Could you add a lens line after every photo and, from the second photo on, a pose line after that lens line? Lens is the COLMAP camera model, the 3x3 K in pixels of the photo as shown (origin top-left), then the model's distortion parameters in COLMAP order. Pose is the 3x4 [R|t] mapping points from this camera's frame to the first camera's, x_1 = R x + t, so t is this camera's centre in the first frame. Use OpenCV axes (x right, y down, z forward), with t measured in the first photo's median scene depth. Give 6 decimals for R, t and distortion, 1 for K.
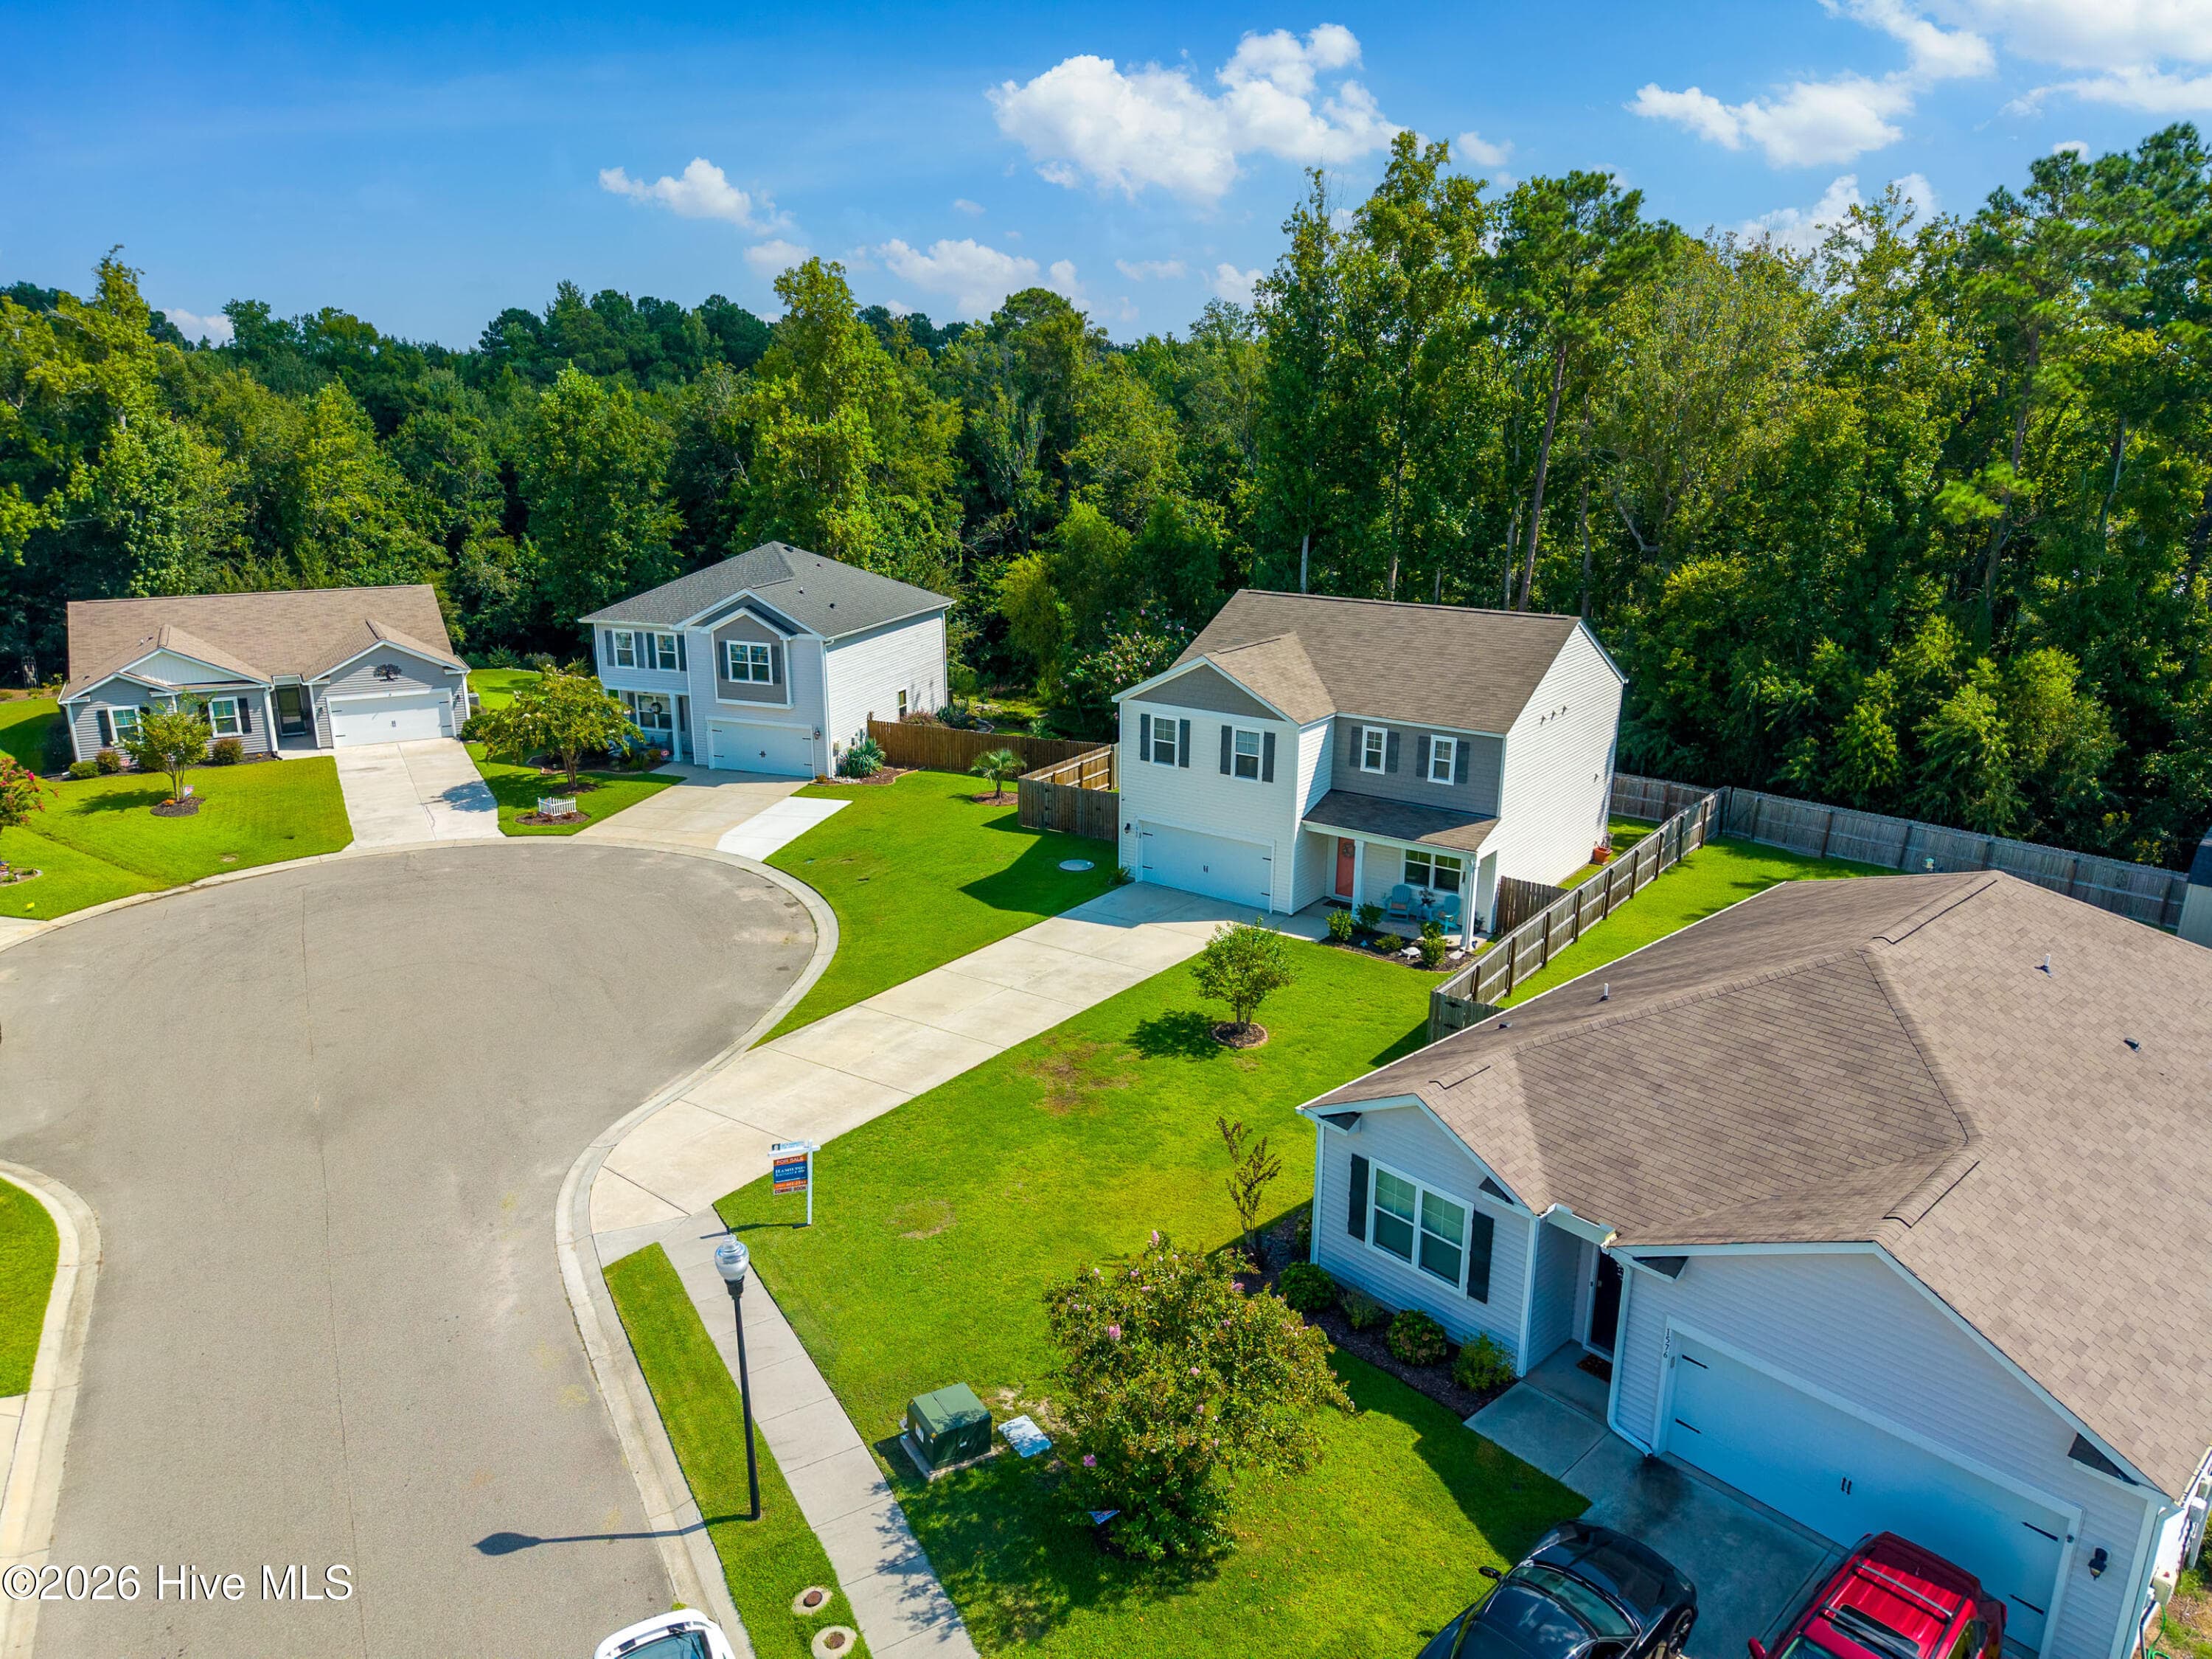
lens RADIAL K [[1487.4, 0, 1117.2], [0, 1487.4, 844.5], [0, 0, 1]] dist [0.004217, -0.004303]
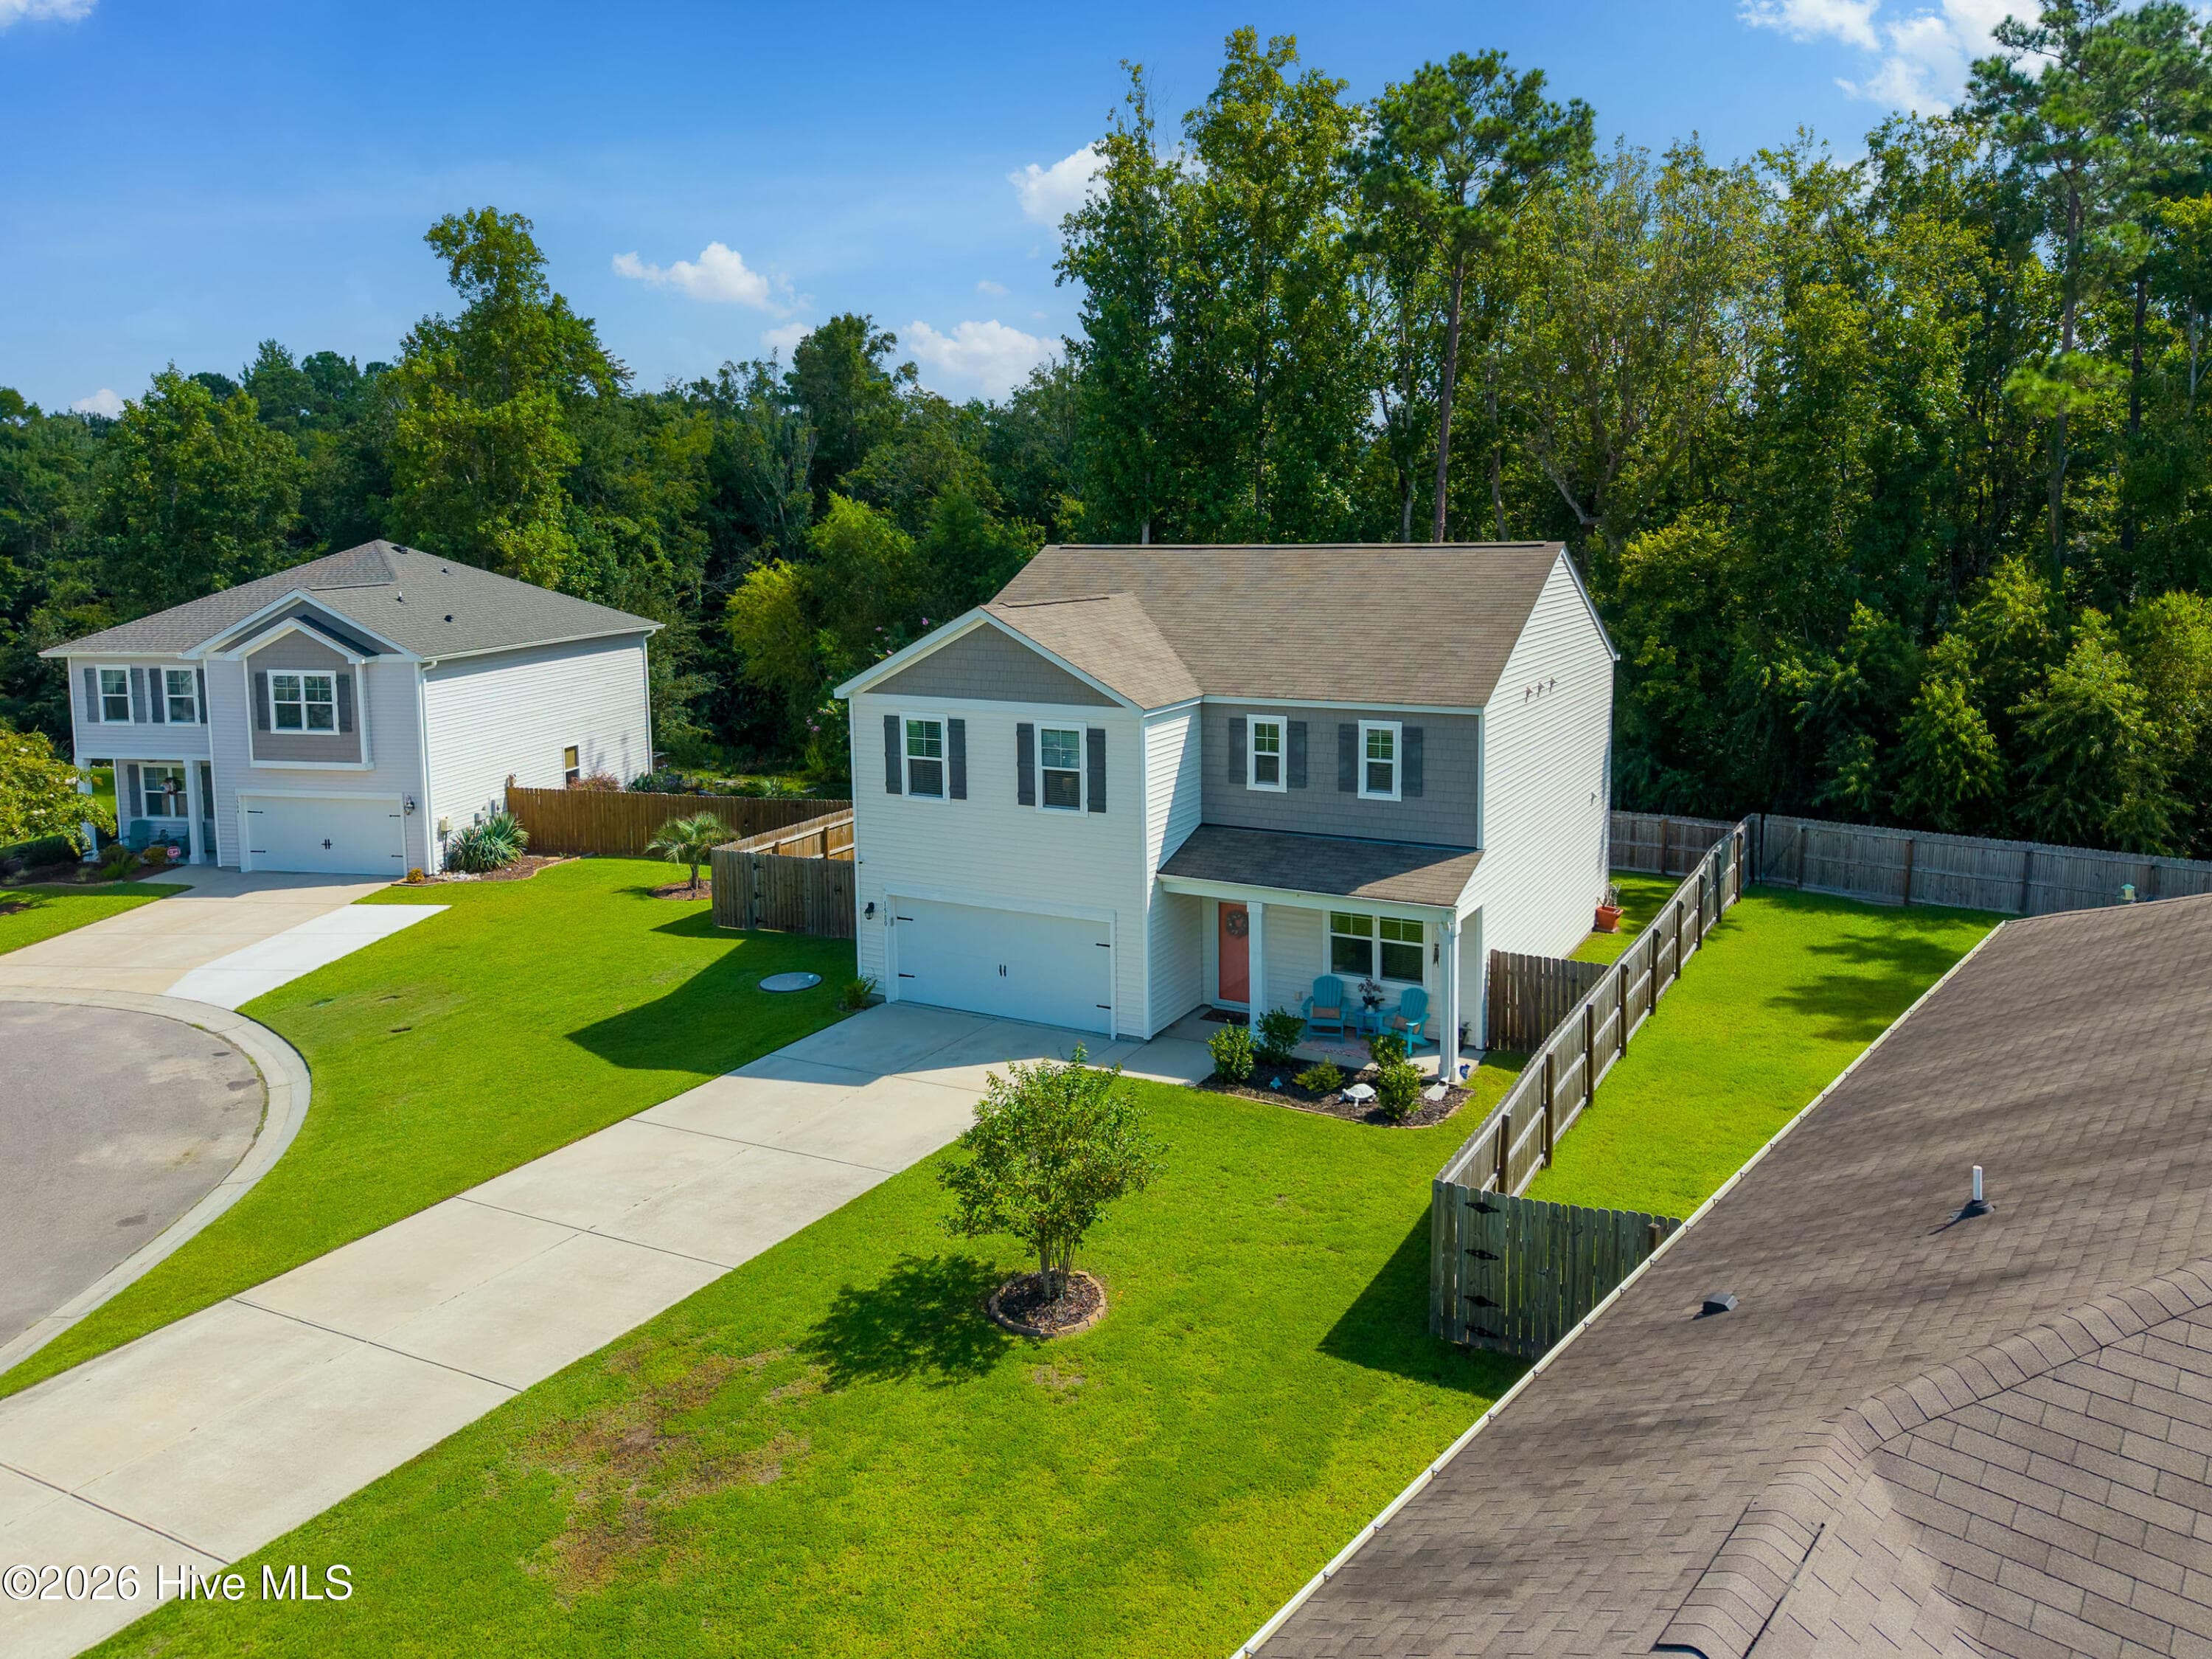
lens RADIAL K [[1538.9, 0, 1201.2], [0, 1538.9, 673.2], [0, 0, 1]] dist [0.032207, -0.033507]
pose [[0.987740, -0.031649, 0.152866, 0.045123], [0.060297, 0.980586, -0.186586, 0.018326], [-0.143993, 0.193516, 0.970473, 0.345463]]
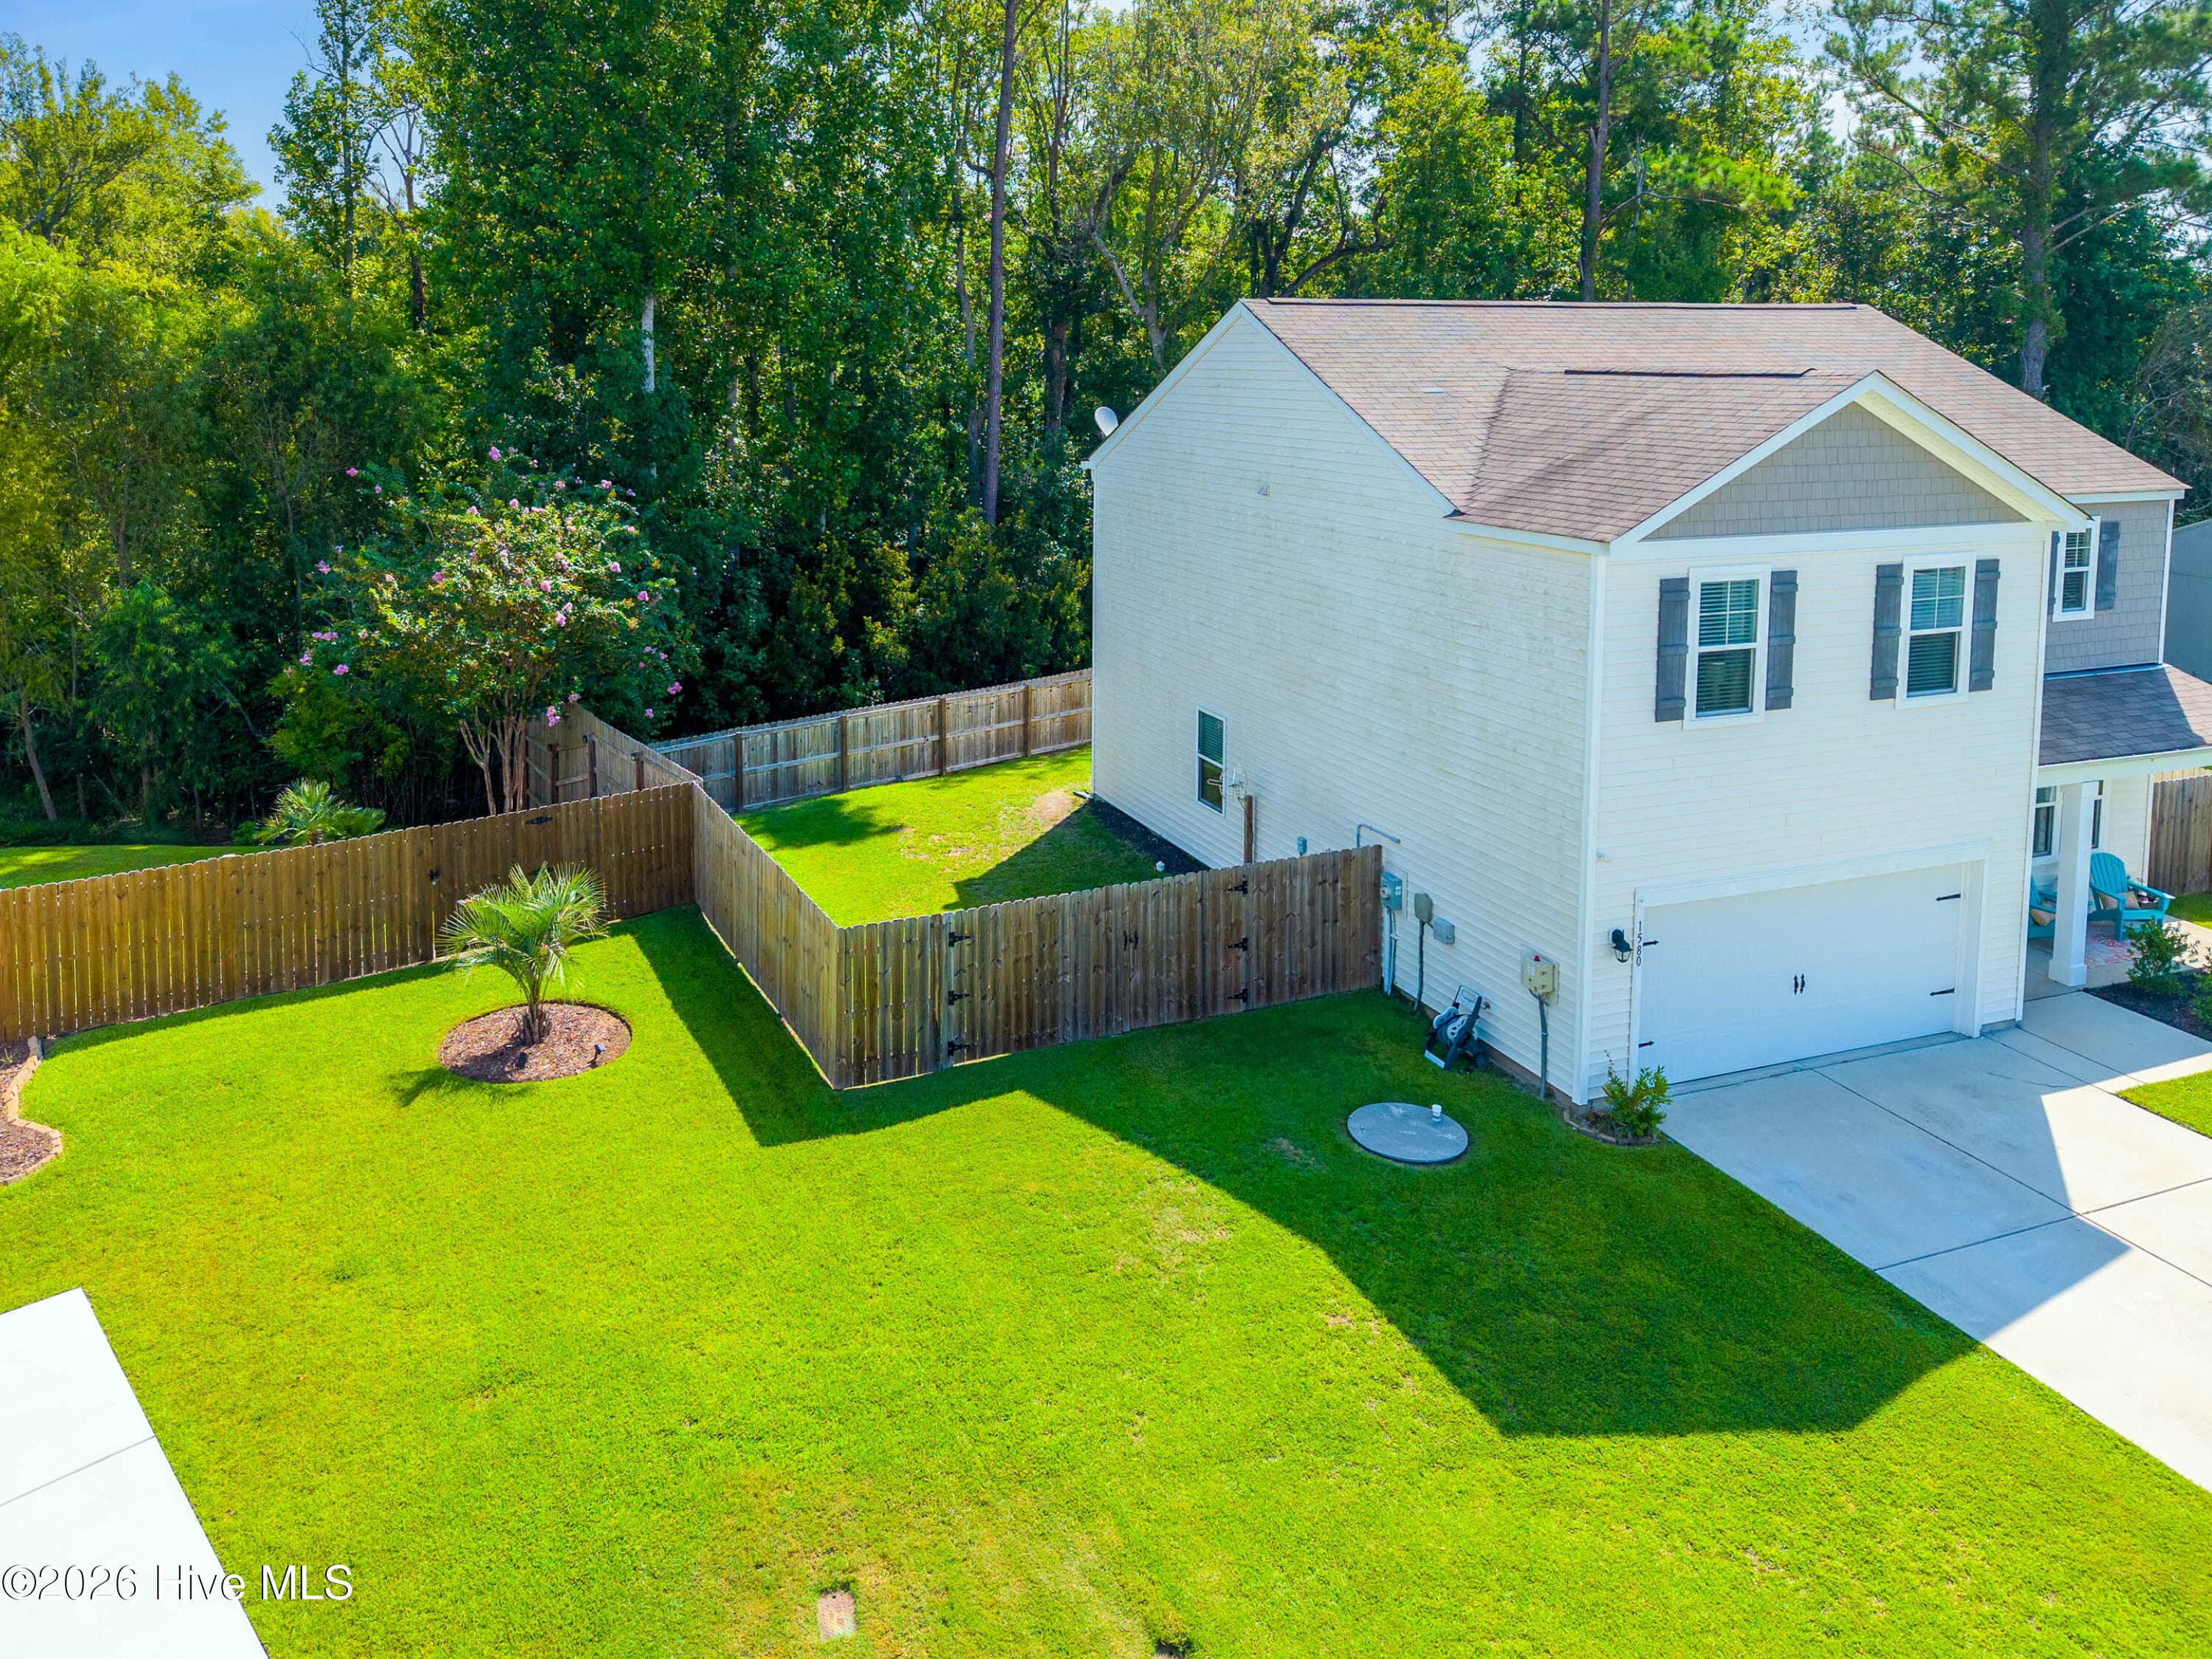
lens RADIAL K [[1538.9, 0, 988.4], [0, 1538.9, 500.2], [0, 0, 1]] dist [0.032207, -0.033507]
pose [[0.579182, -0.081990, 0.811065, -0.325186], [0.243528, 0.966899, -0.076160, -0.108178], [-0.777974, 0.241627, 0.579977, 0.855087]]
